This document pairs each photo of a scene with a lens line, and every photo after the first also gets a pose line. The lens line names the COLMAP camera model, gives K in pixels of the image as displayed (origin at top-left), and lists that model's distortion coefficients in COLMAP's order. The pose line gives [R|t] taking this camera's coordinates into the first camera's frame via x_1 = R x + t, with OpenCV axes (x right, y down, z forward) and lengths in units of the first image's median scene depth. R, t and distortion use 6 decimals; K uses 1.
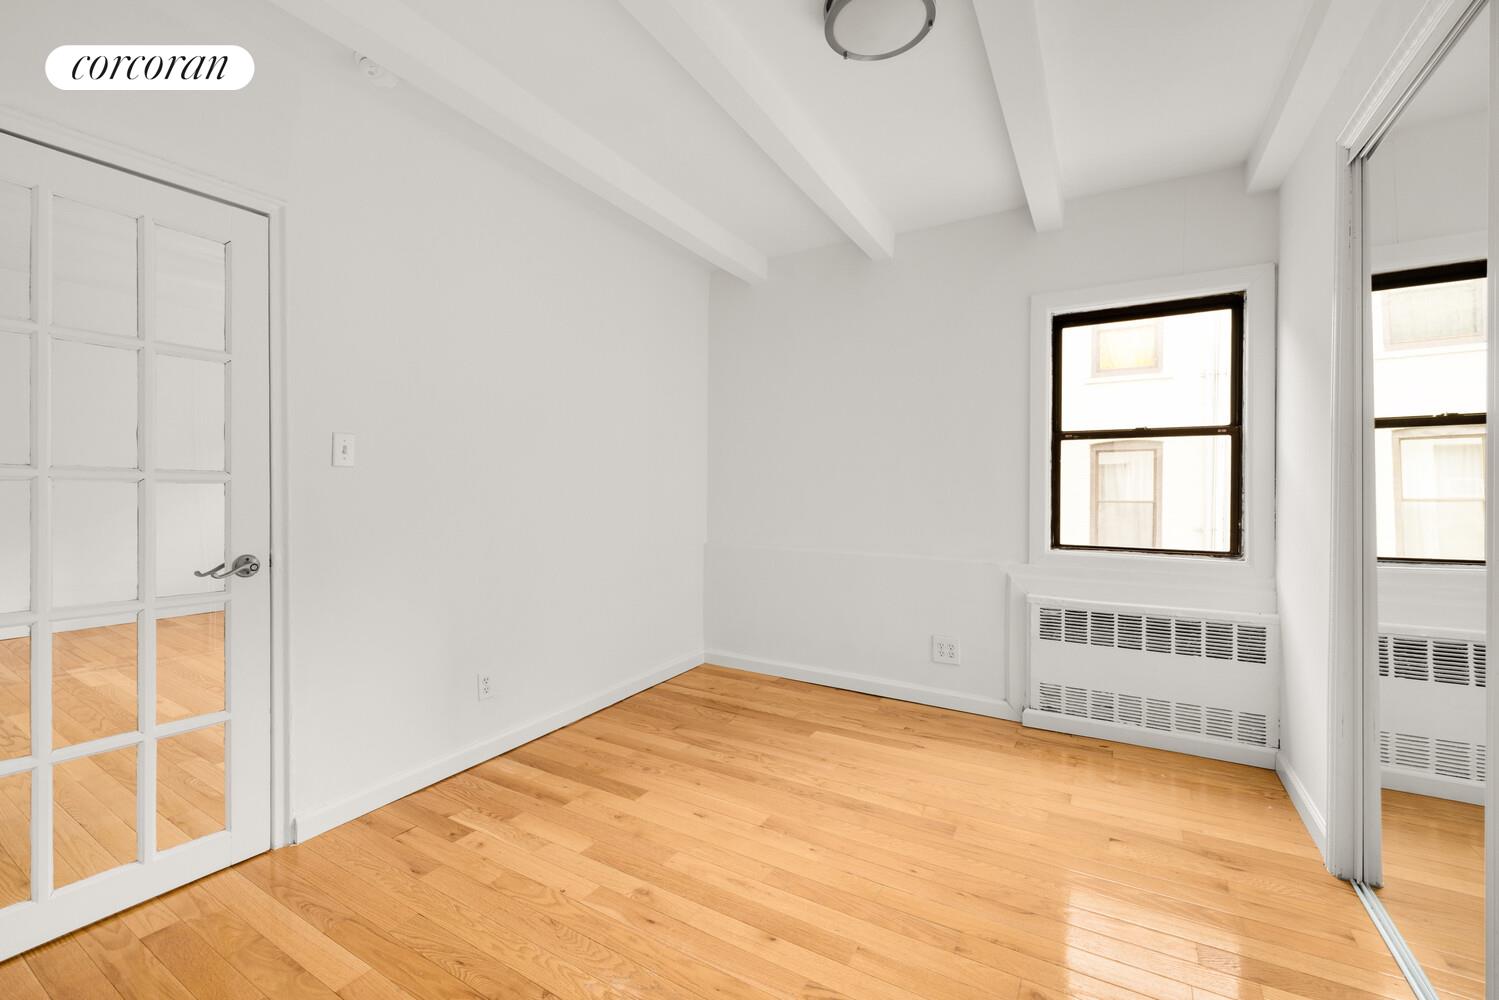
lens RADIAL K [[621.5, 0, 747.3], [0, 621.5, 497.0], [0, 0, 1]] dist [0.001752, -0.000083]
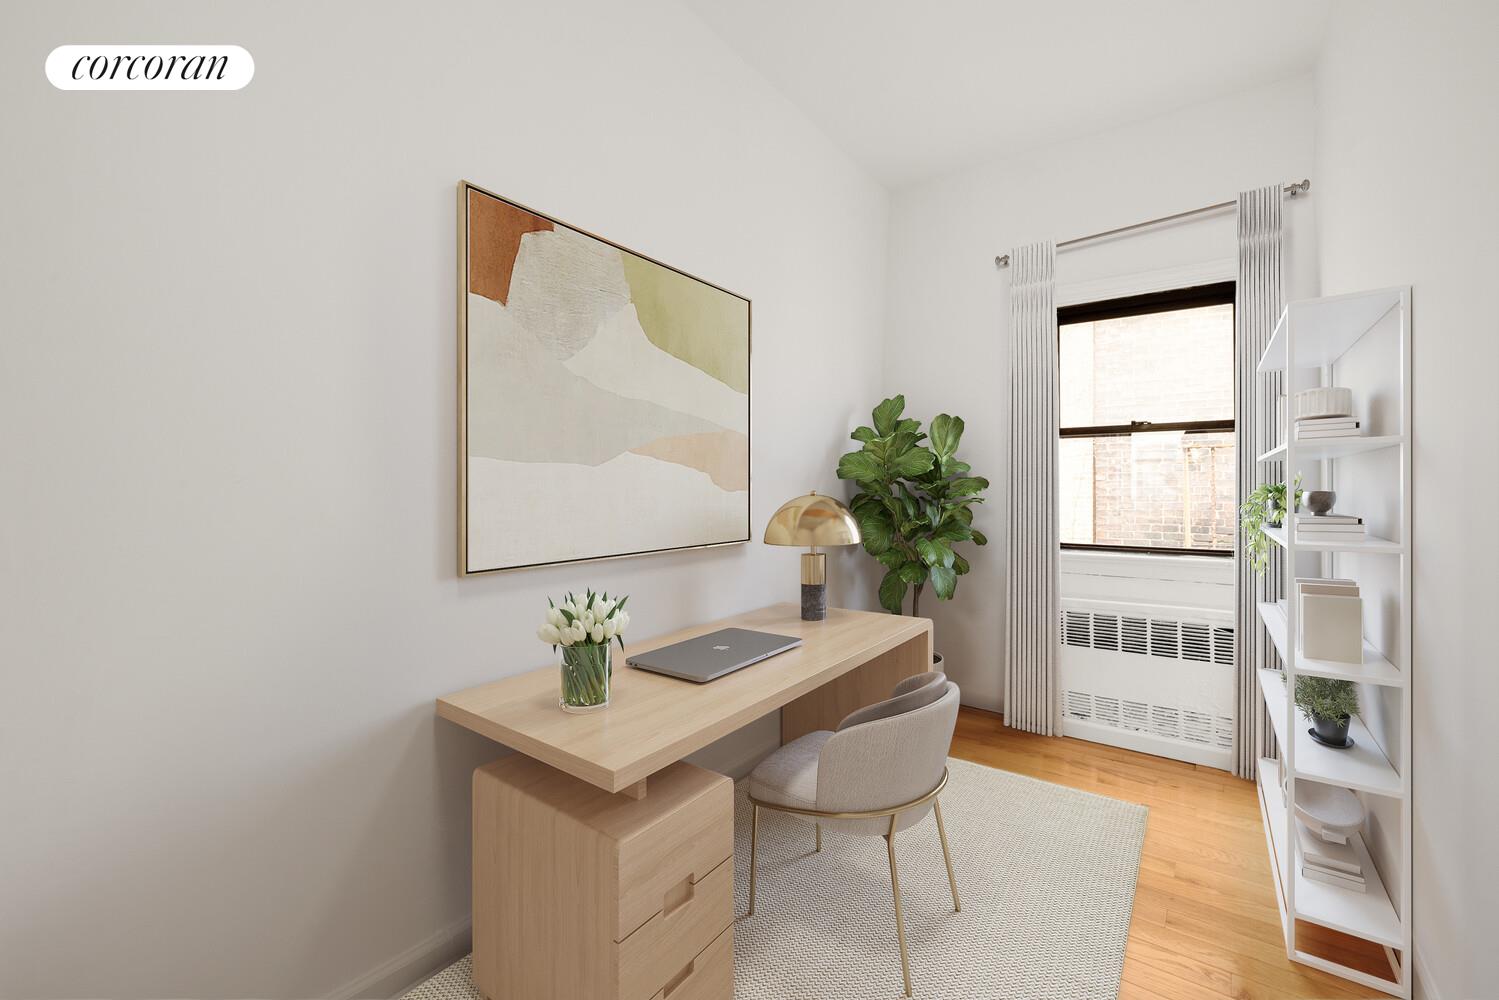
lens RADIAL K [[655.5, 0, 742.3], [0, 655.5, 488.8], [0, 0, 1]] dist [-0.017191, -0.000199]
pose [[0.996514, 0.004953, -0.083276, 0.234837], [-0.005524, 0.999963, -0.006622, 0.000720], [0.083240, 0.007059, 0.996505, -0.140358]]
